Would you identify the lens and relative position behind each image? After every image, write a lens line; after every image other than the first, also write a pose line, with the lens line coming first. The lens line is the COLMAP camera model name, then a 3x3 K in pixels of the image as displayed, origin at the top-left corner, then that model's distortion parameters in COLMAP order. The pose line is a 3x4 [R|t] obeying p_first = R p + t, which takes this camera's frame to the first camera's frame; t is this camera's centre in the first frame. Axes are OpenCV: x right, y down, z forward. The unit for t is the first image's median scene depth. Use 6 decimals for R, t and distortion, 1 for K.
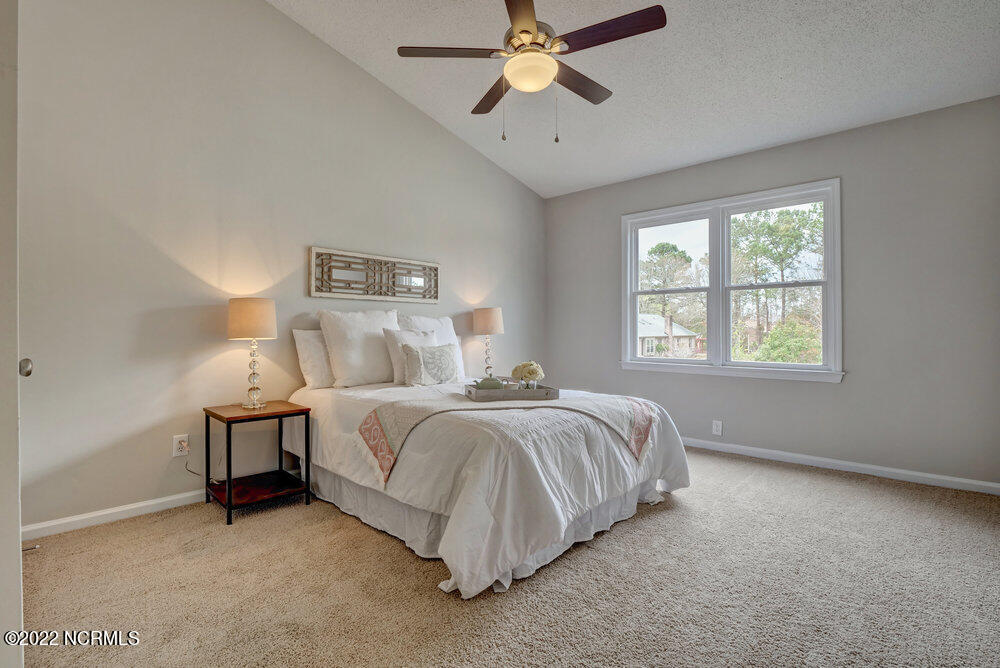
lens RADIAL K [[485.3, 0, 497.5], [0, 485.3, 331.1], [0, 0, 1]] dist [-0.015302, 0.001049]
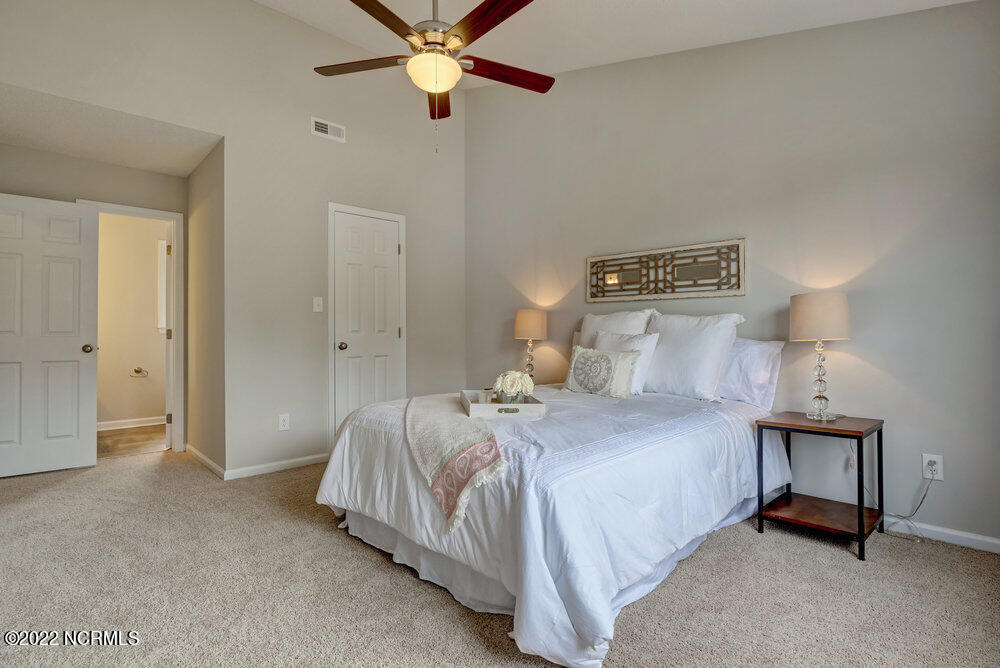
lens RADIAL K [[485.3, 0, 497.5], [0, 485.3, 331.1], [0, 0, 1]] dist [-0.015302, 0.001049]
pose [[-0.089933, -0.001580, -0.995947, 0.747126], [-0.006163, 0.999980, -0.001030, -0.002522], [0.995929, 0.006045, -0.089941, 0.881028]]
